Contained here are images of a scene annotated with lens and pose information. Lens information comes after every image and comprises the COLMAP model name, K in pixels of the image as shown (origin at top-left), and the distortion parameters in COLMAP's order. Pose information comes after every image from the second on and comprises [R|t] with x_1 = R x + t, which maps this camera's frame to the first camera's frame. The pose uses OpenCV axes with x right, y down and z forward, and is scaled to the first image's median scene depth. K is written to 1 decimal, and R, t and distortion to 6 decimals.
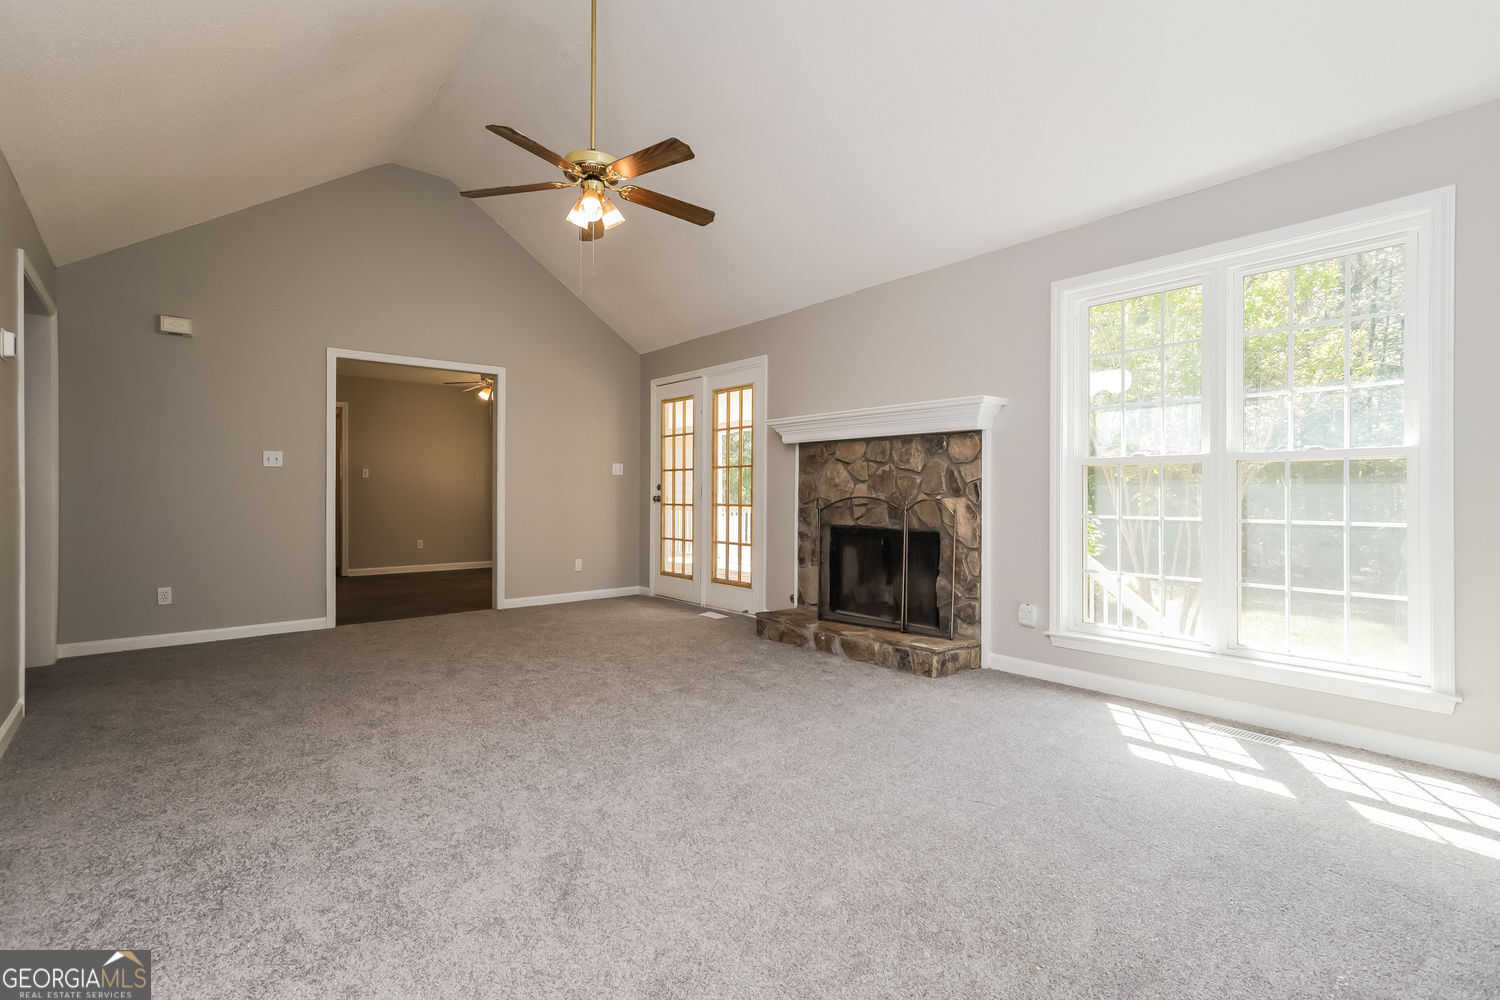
lens RADIAL K [[723.5, 0, 750.0], [0, 723.5, 500.0], [0, 0, 1]] dist [0.000038, 0.000399]
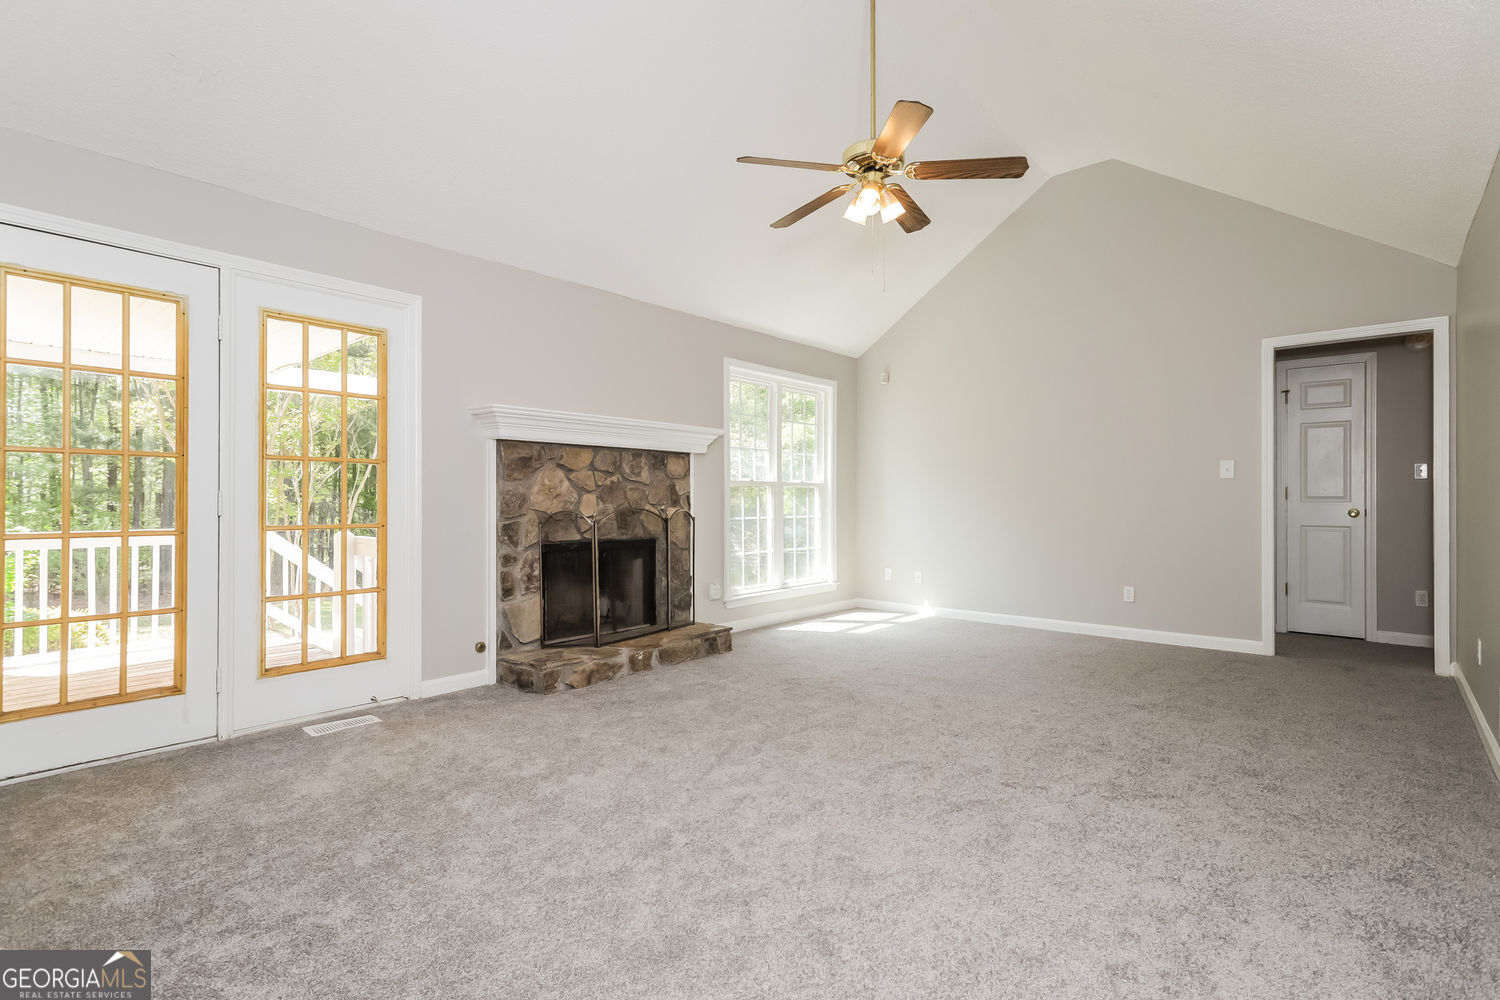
lens RADIAL K [[723.5, 0, 750.0], [0, 723.5, 500.0], [0, 0, 1]] dist [0.000038, 0.000399]
pose [[-0.172896, -0.000684, 0.984940, -0.839358], [0.011628, 0.999929, 0.002736, -0.015678], [-0.984872, 0.011925, -0.172875, 0.999935]]
